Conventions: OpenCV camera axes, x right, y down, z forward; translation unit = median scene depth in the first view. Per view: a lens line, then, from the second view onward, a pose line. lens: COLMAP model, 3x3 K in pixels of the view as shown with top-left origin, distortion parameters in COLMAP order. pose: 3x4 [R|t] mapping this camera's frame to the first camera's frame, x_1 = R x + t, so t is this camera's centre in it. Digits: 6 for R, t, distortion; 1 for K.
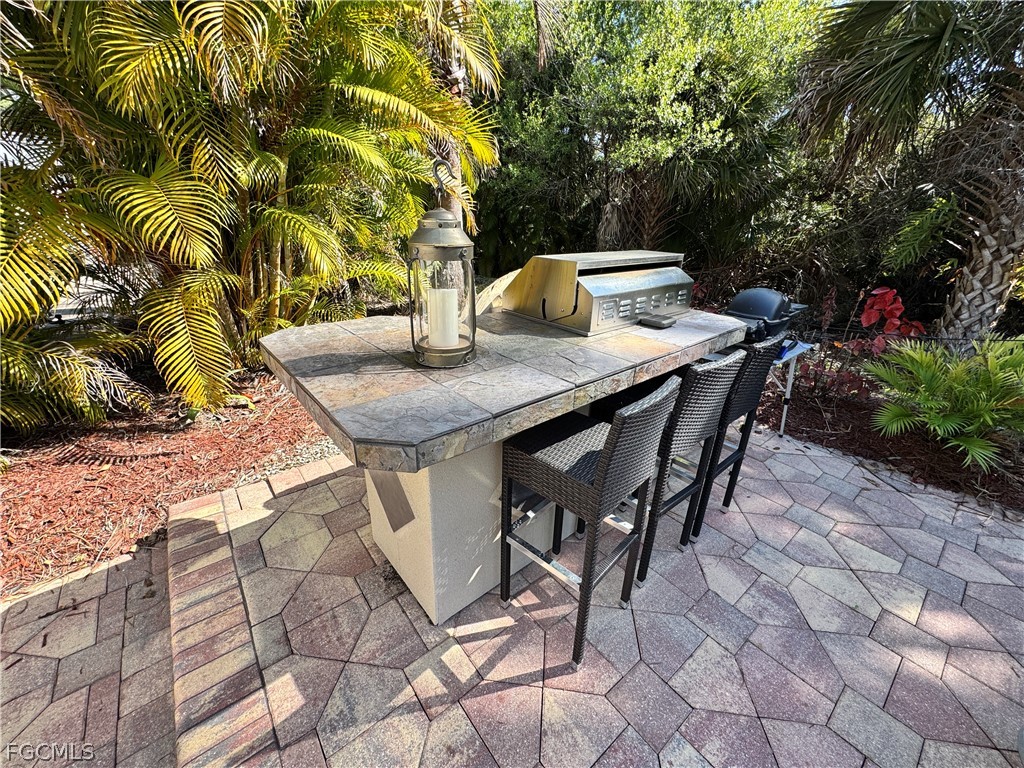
lens RADIAL K [[406.8, 0, 509.0], [0, 406.8, 384.9], [0, 0, 1]] dist [-0.001374, -0.000296]
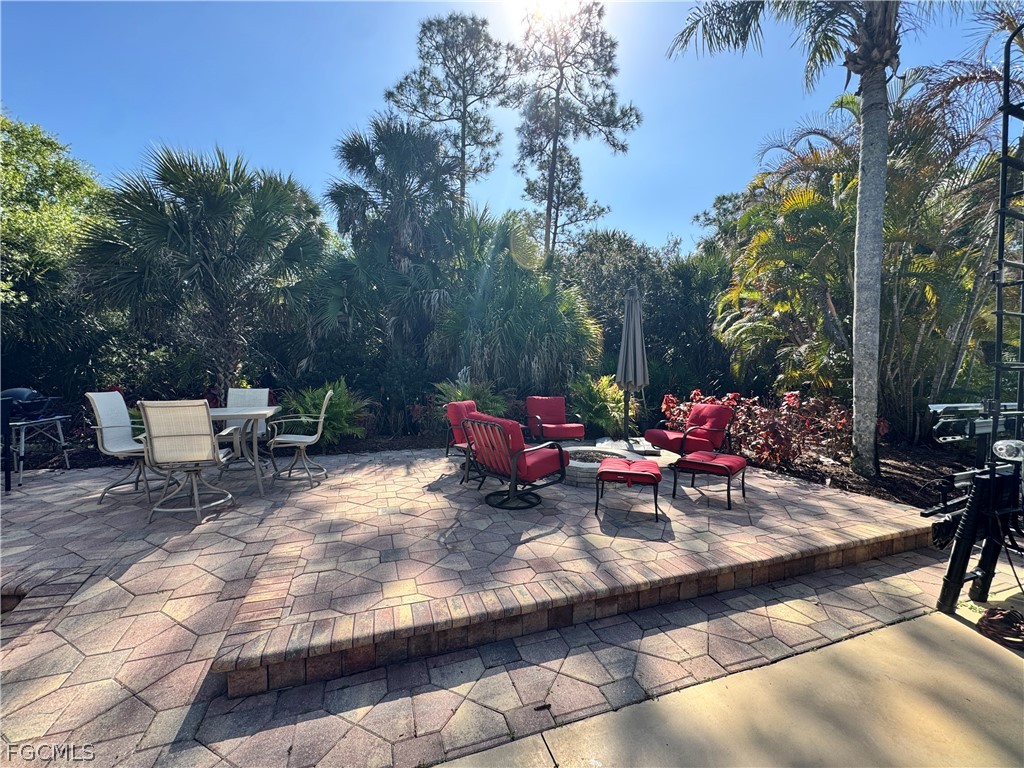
lens RADIAL K [[406.8, 0, 509.8], [0, 406.8, 385.2], [0, 0, 1]] dist [-0.001374, -0.000296]
pose [[0.328272, -0.051234, 0.943193, -0.444949], [0.360295, 0.929827, -0.074890, 0.778810], [-0.873169, 0.364412, 0.323696, -1.757260]]
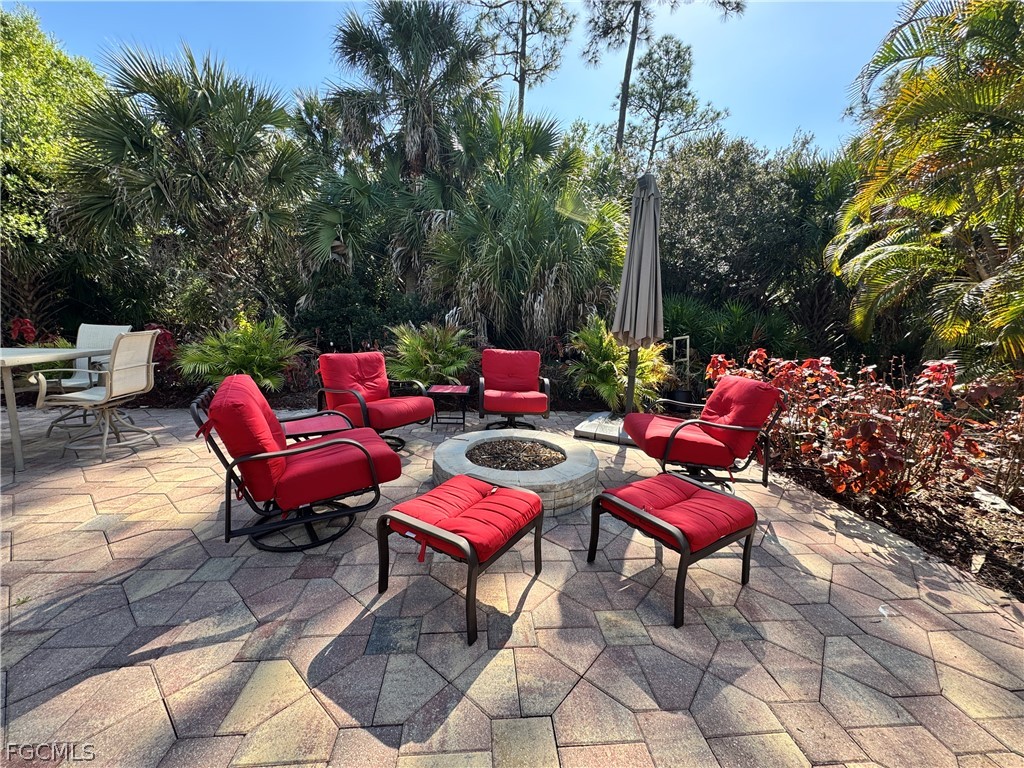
lens RADIAL K [[406.8, 0, 509.7], [0, 406.8, 384.7], [0, 0, 1]] dist [-0.001374, -0.000296]
pose [[0.552084, -0.144204, 0.821224, 0.706479], [0.299981, 0.953329, -0.034267, 0.967374], [-0.777955, 0.265270, 0.569576, -2.131742]]
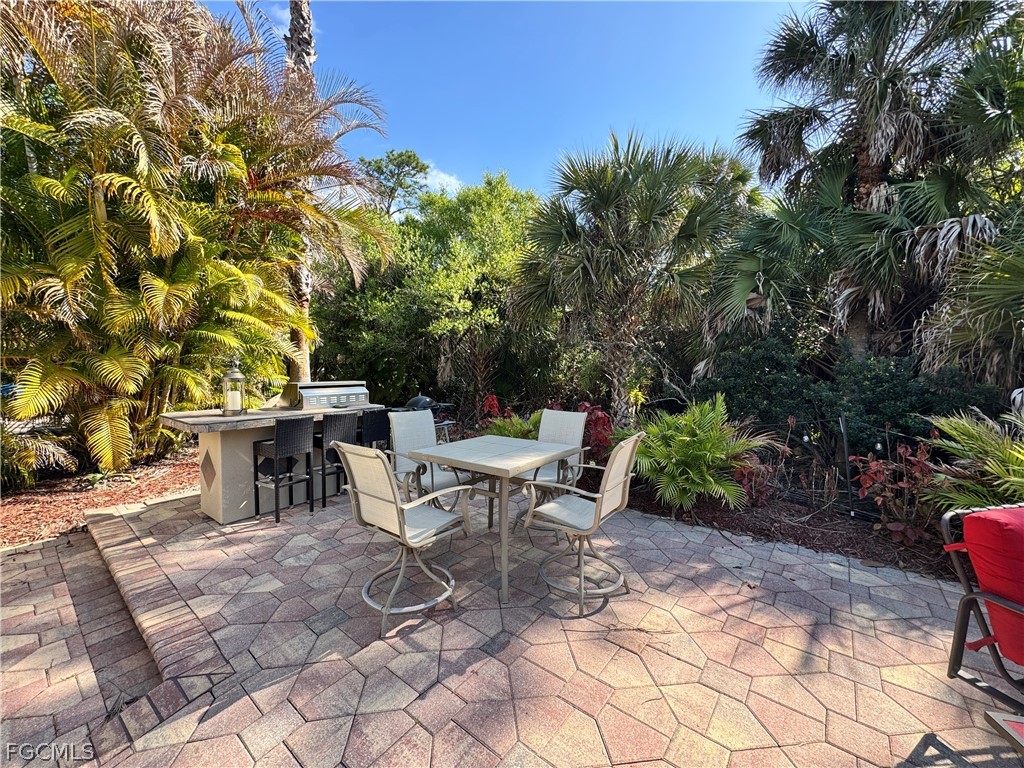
lens RADIAL K [[406.8, 0, 509.8], [0, 406.8, 383.9], [0, 0, 1]] dist [-0.001374, -0.000296]
pose [[0.975102, -0.028447, 0.219925, 0.663256], [0.100693, 0.940404, -0.324810, 0.507671], [-0.197579, 0.338868, 0.919854, -1.254856]]
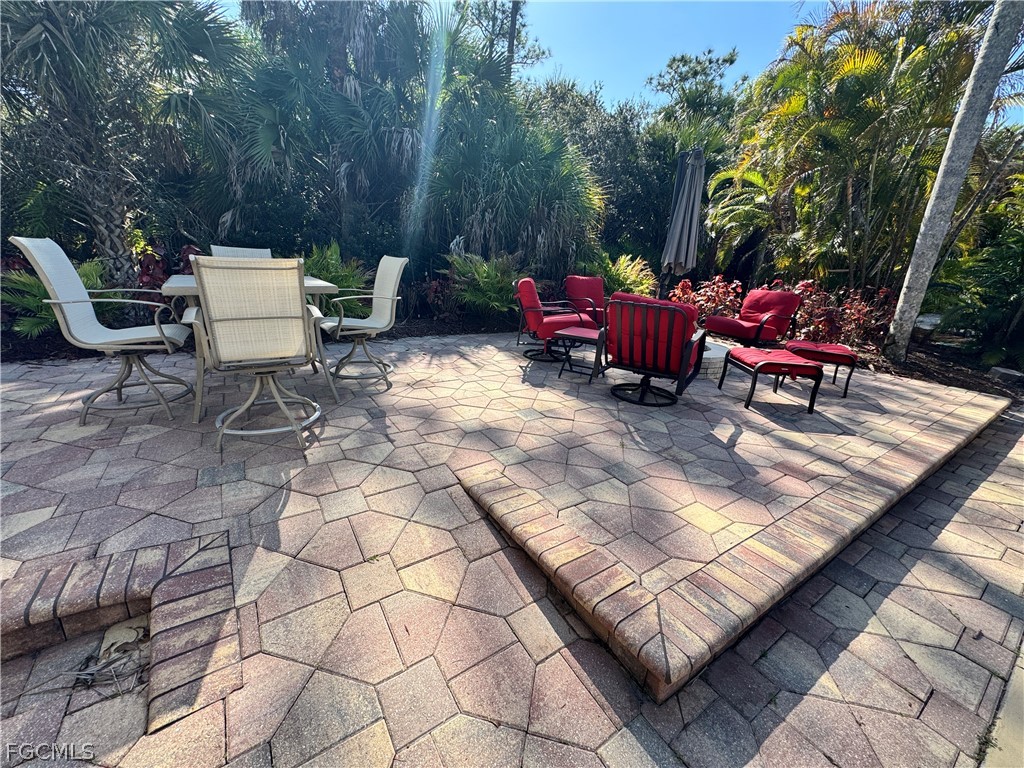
lens RADIAL K [[406.8, 0, 509.5], [0, 406.8, 384.6], [0, 0, 1]] dist [-0.001374, -0.000296]
pose [[0.090236, -0.319662, 0.943225, -0.307930], [0.328326, 0.903691, 0.274853, 0.473585], [-0.940244, 0.284884, 0.186499, -0.818593]]
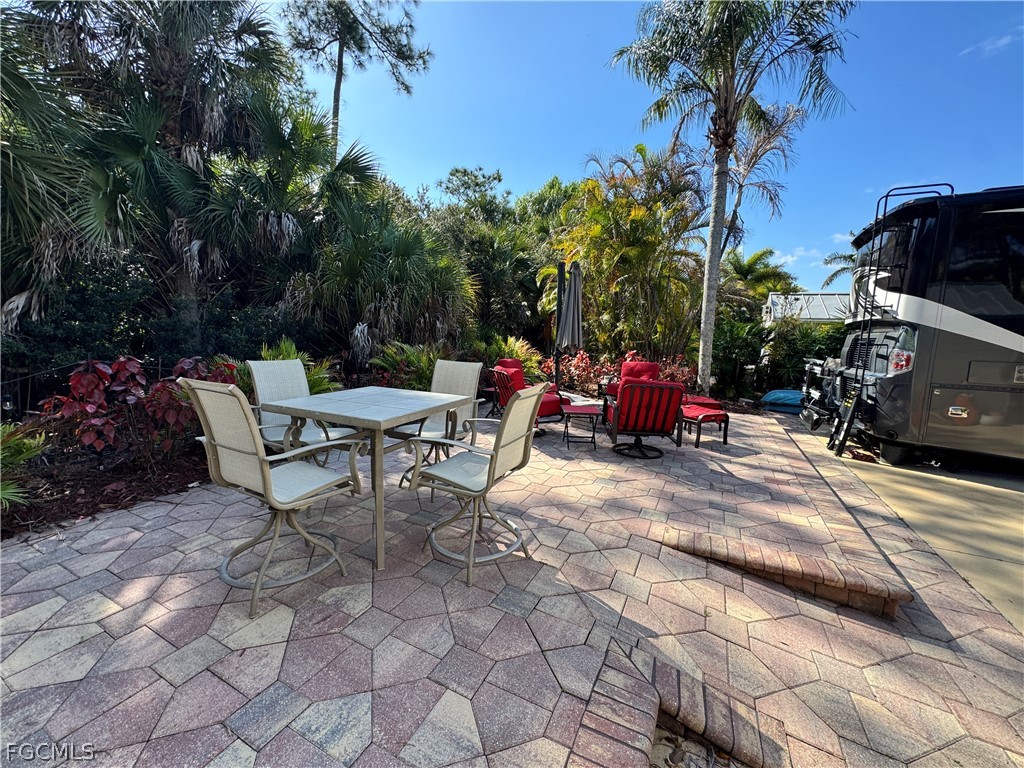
lens RADIAL K [[406.8, 0, 510.0], [0, 406.8, 384.6], [0, 0, 1]] dist [-0.001374, -0.000296]
pose [[-0.424362, -0.150725, 0.892860, -0.298968], [0.303443, 0.905361, 0.297057, -0.006387], [-0.853135, 0.396992, -0.338465, 0.126827]]
